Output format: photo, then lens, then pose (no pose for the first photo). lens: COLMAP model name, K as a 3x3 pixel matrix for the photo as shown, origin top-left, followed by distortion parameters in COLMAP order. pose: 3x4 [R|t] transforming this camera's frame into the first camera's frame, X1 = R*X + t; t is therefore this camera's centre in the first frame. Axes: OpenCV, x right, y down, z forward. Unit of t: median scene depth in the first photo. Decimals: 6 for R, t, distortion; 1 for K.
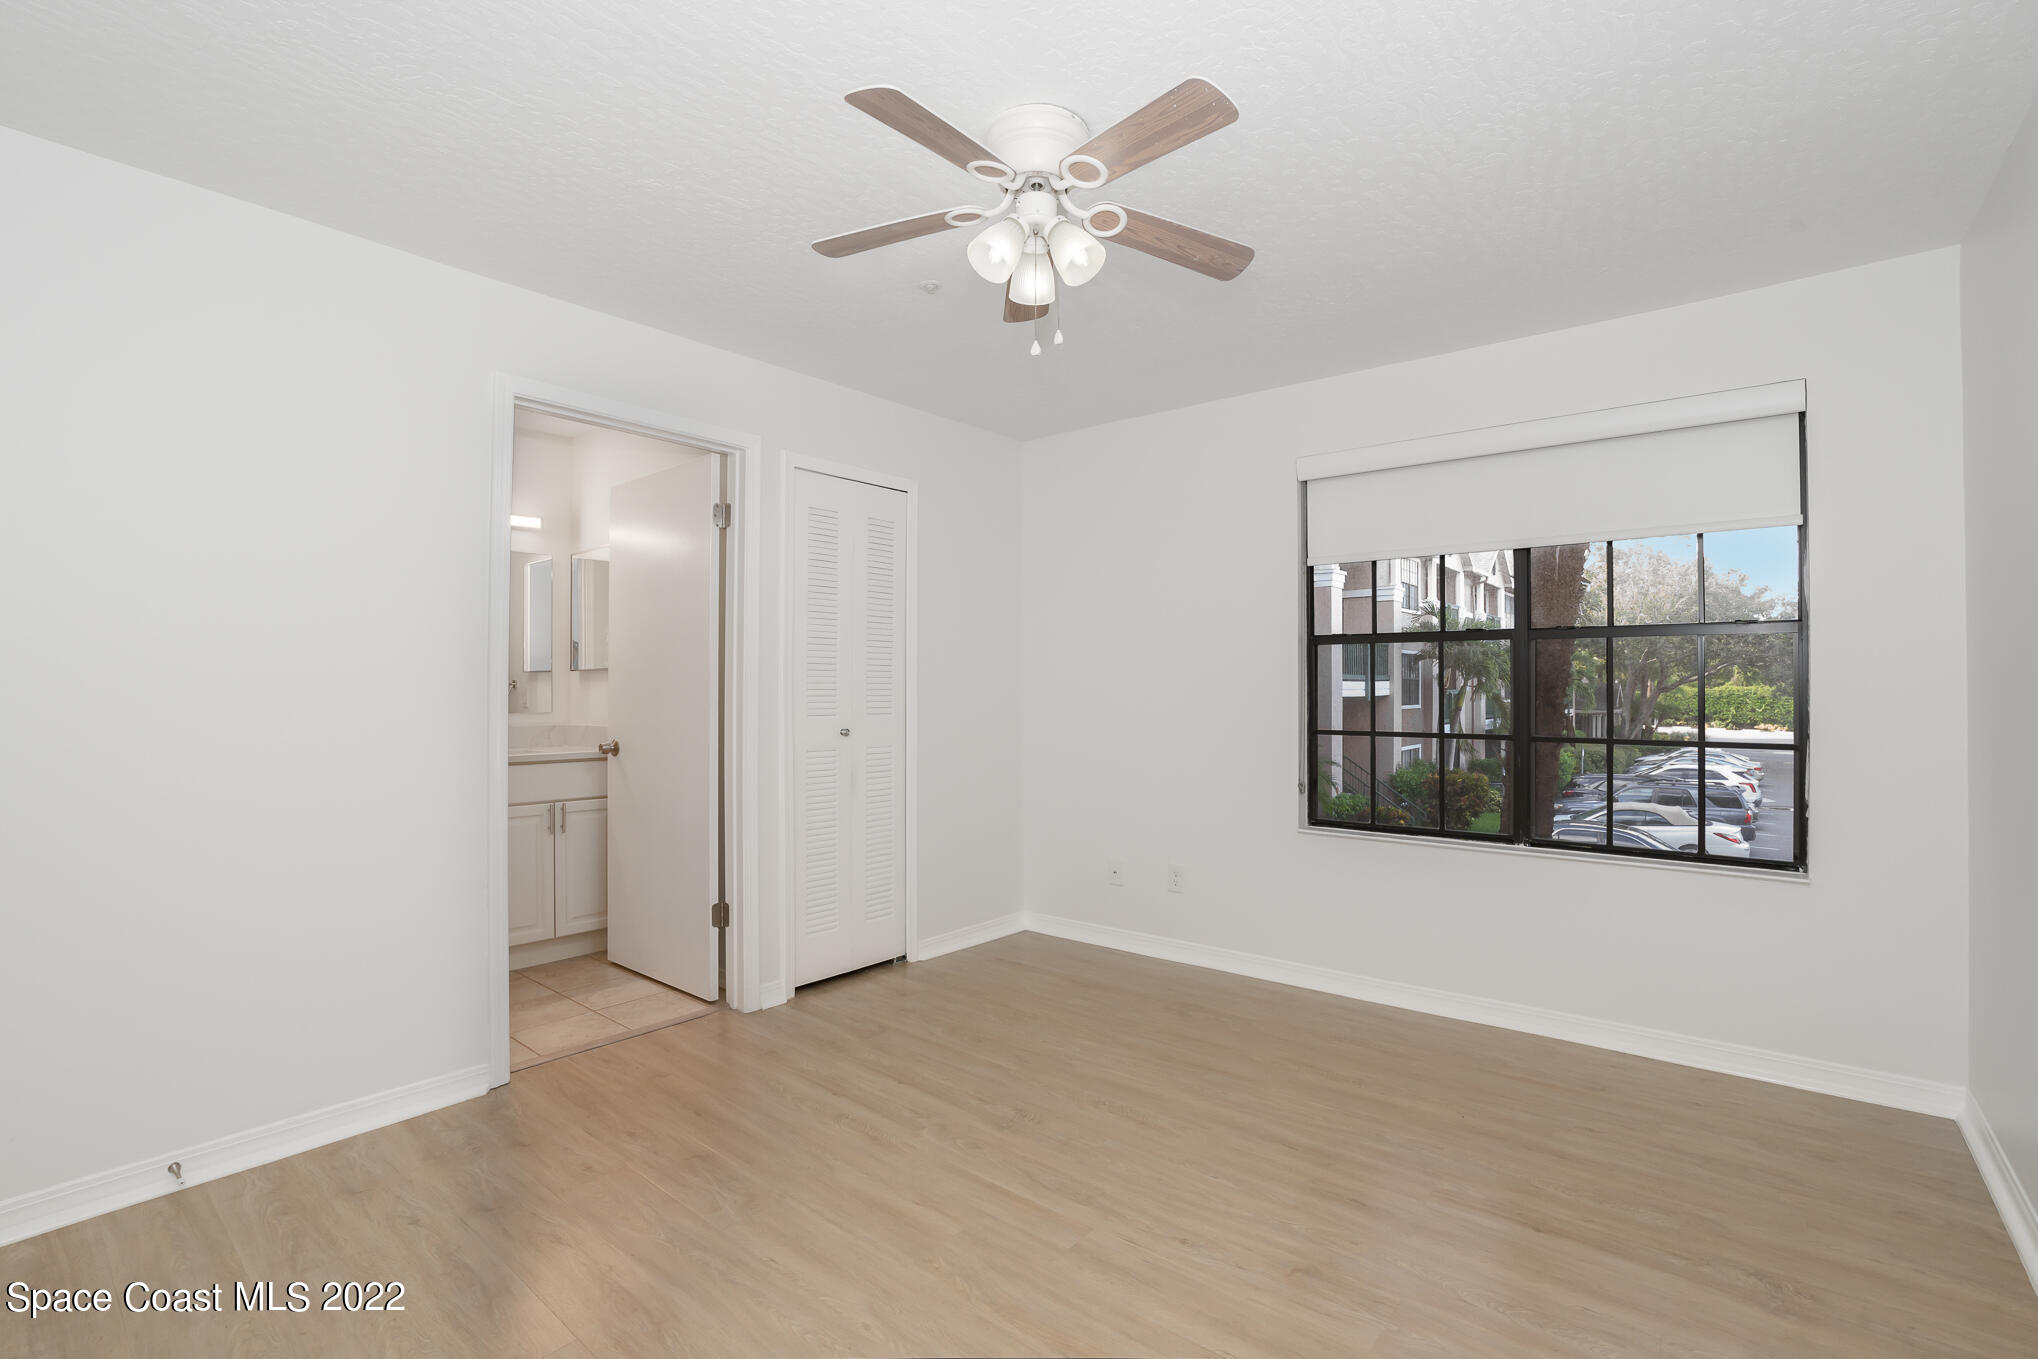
lens RADIAL K [[908.8, 0, 1013.1], [0, 908.8, 681.4], [0, 0, 1]] dist [-0.038670, 0.008473]
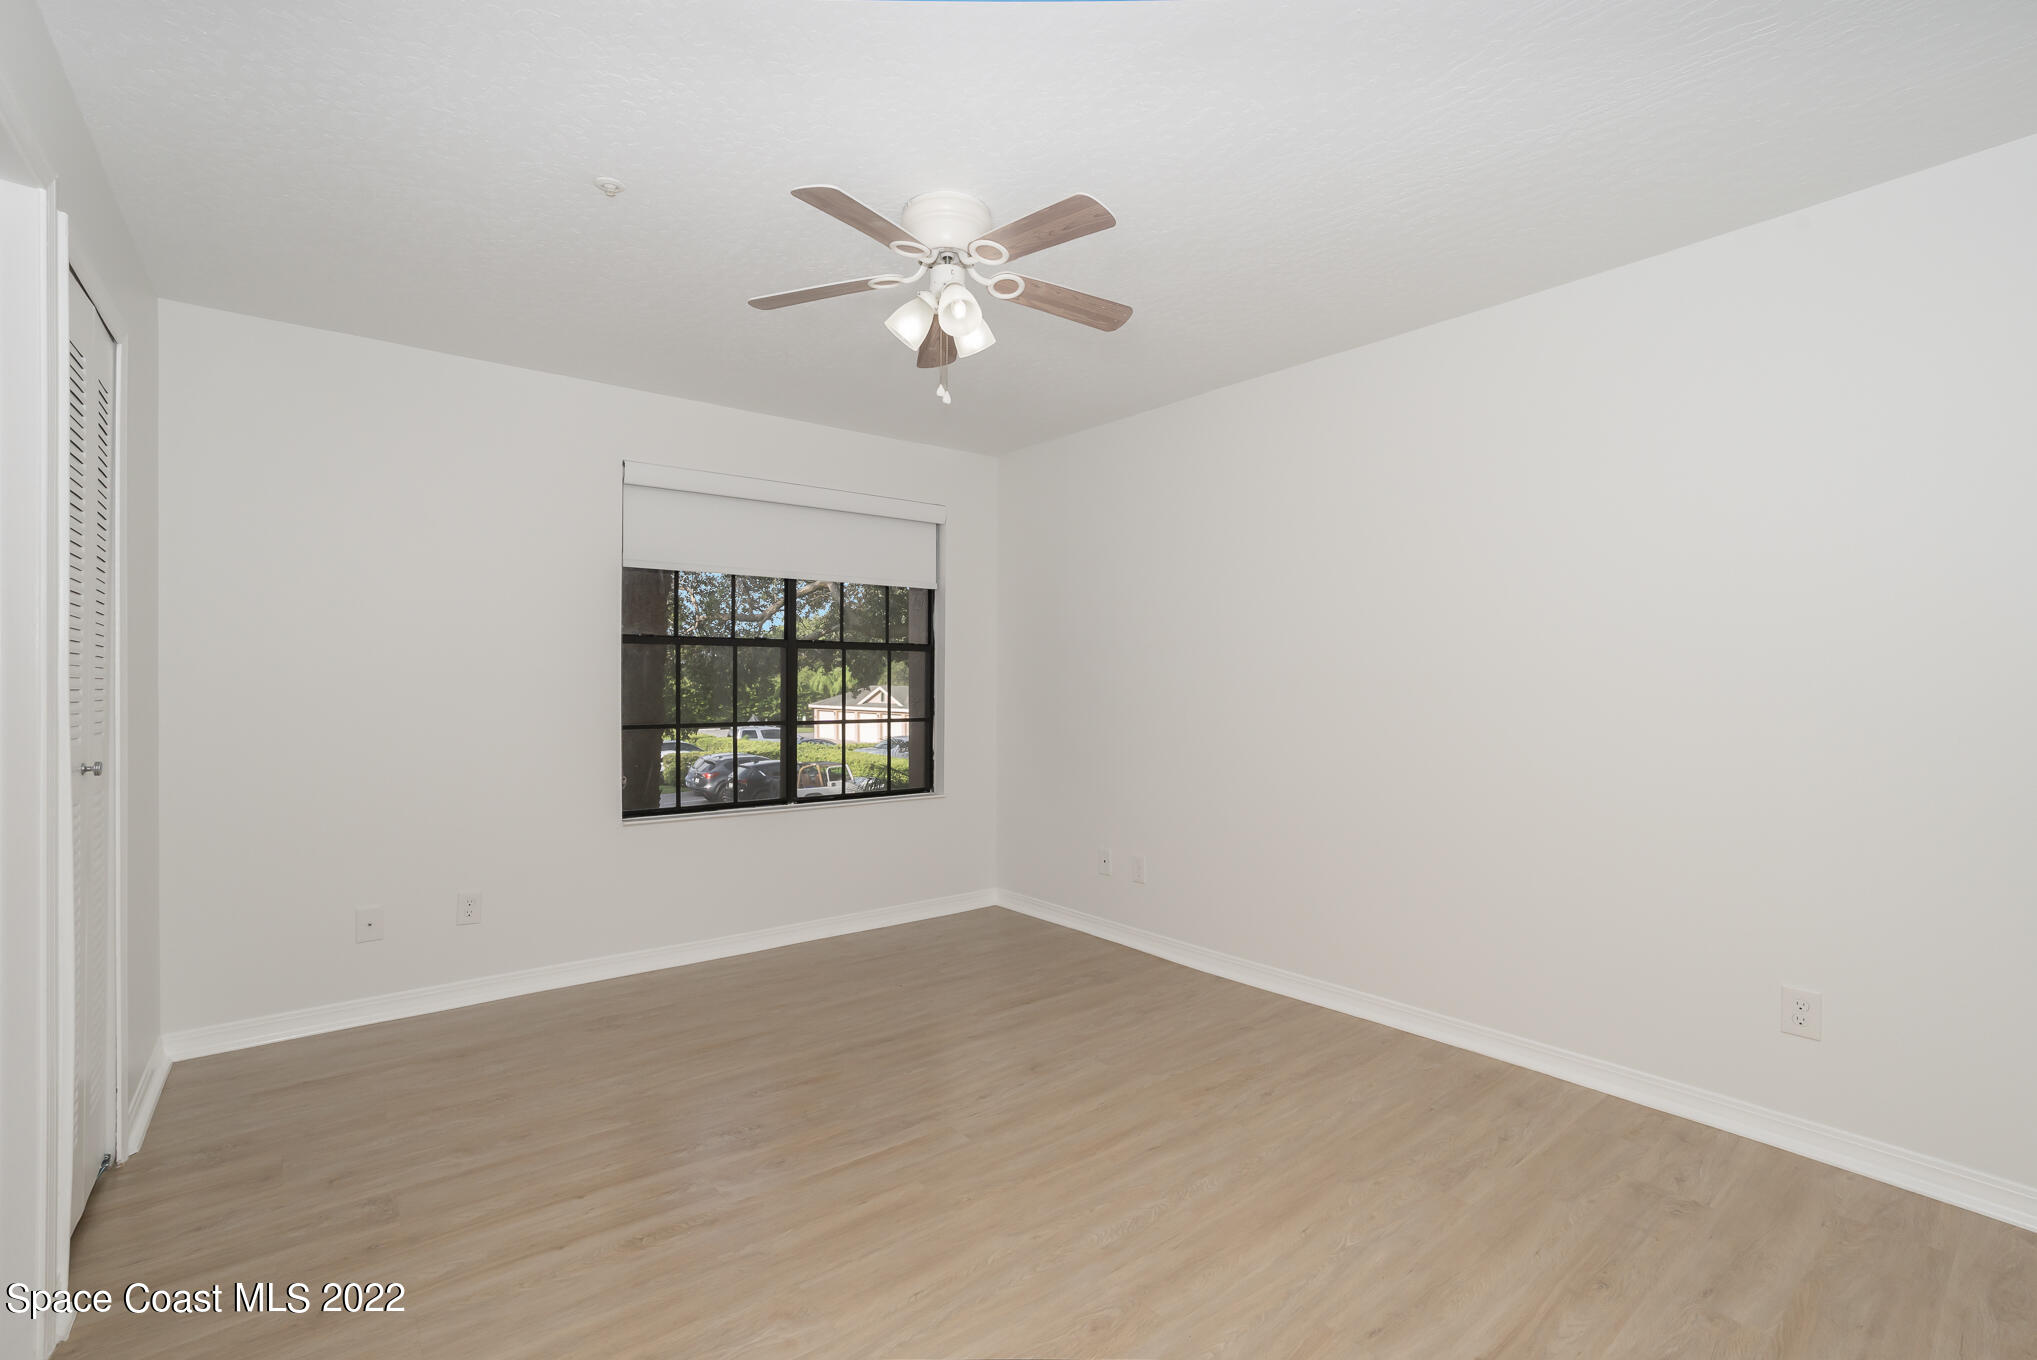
lens RADIAL K [[908.4, 0, 1018.6], [0, 908.4, 671.3], [0, 0, 1]] dist [-0.038670, 0.008473]
pose [[0.198164, 0.012687, 0.980087, -0.845147], [-0.007743, 0.999905, -0.011378, -0.000560], [-0.980138, -0.005335, 0.198243, 0.506555]]
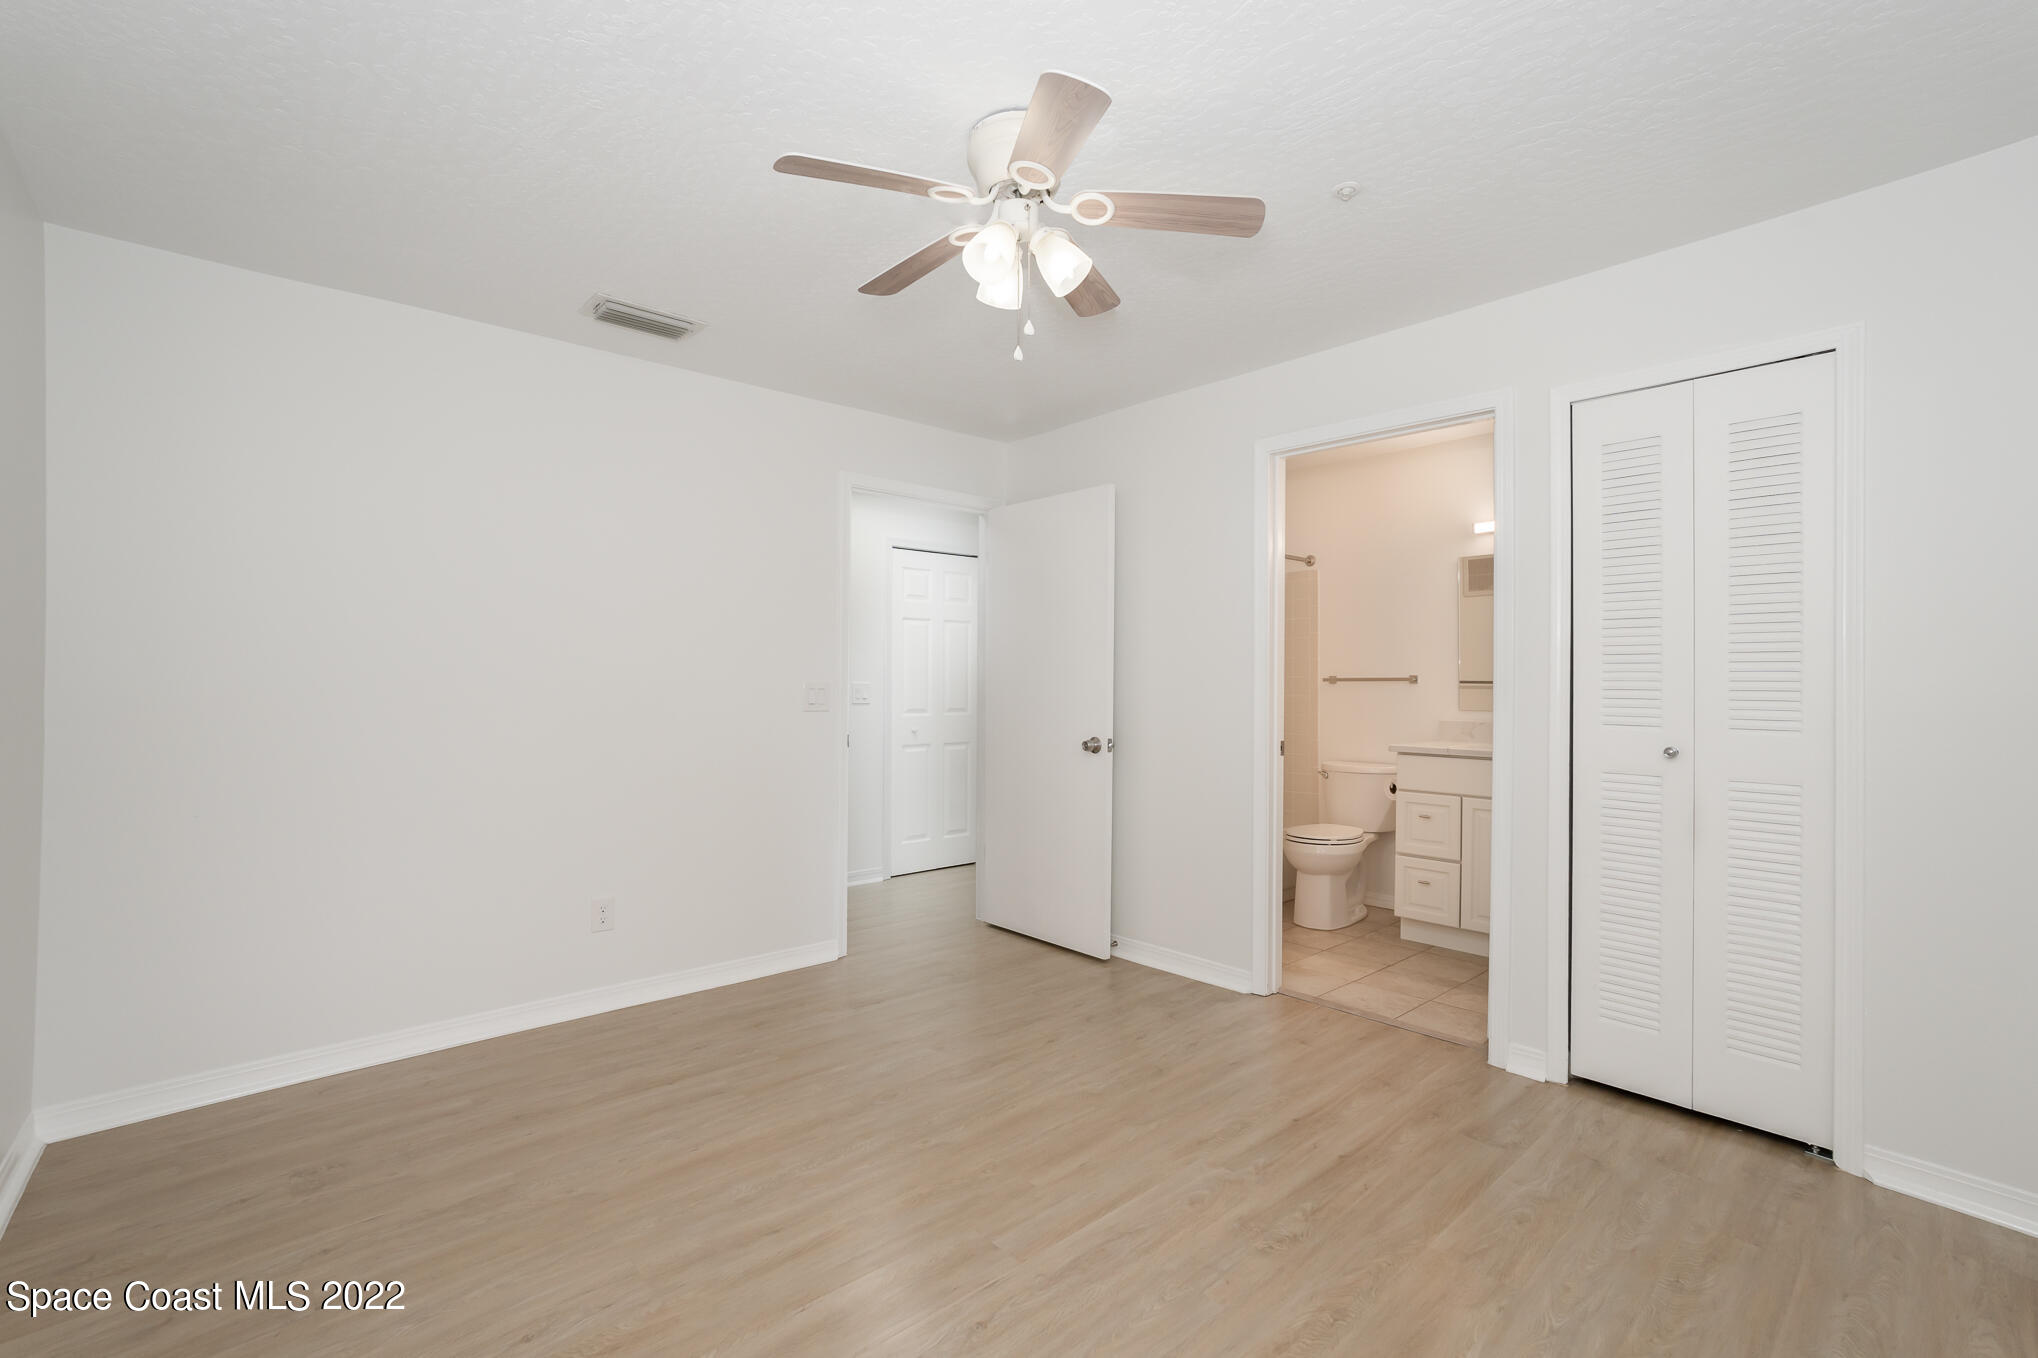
lens RADIAL K [[908.8, 0, 1030.0], [0, 908.8, 682.6], [0, 0, 1]] dist [-0.038670, 0.008473]
pose [[-0.139316, -0.000402, -0.990248, 0.779544], [0.005002, 0.999987, -0.001109, 0.001244], [0.990235, -0.005108, -0.139312, 0.871182]]
